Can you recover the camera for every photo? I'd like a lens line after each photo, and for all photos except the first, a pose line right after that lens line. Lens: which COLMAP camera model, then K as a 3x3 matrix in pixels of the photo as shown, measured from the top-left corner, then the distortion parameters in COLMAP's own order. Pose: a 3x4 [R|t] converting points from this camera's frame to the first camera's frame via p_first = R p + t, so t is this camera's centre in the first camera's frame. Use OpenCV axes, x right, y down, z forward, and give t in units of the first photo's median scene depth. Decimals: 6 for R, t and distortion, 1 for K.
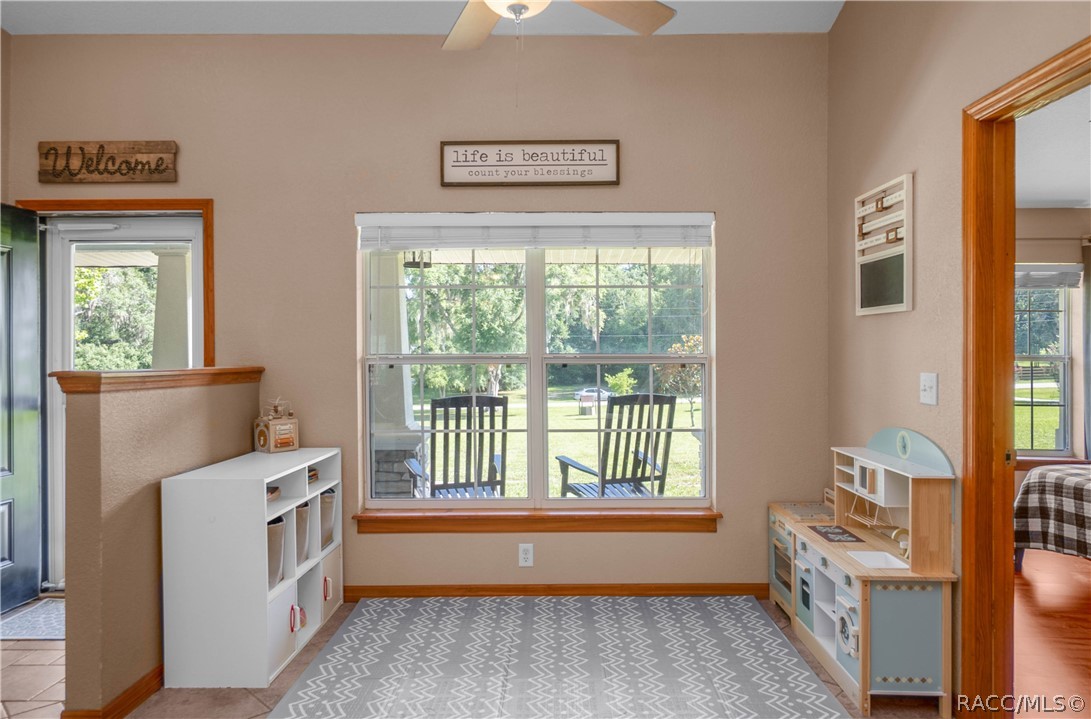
lens RADIAL K [[648.2, 0, 545.0], [0, 648.2, 356.2], [0, 0, 1]] dist [0.005548, 0.000858]
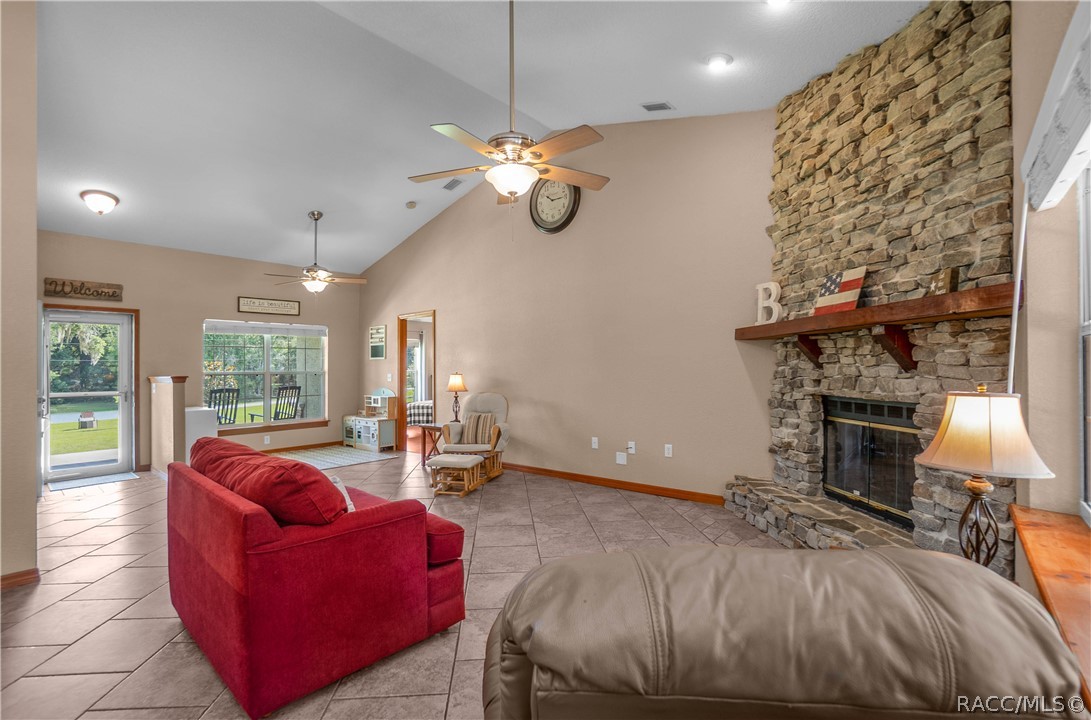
lens RADIAL K [[517.3, 0, 545.5], [0, 517.3, 360.0], [0, 0, 1]] dist [-0.002610, -0.000227]
pose [[0.605809, 0.008806, 0.795562, -1.061616], [0.008917, 0.999801, -0.017857, 0.001130], [-0.795560, 0.017912, 0.605610, -1.332237]]
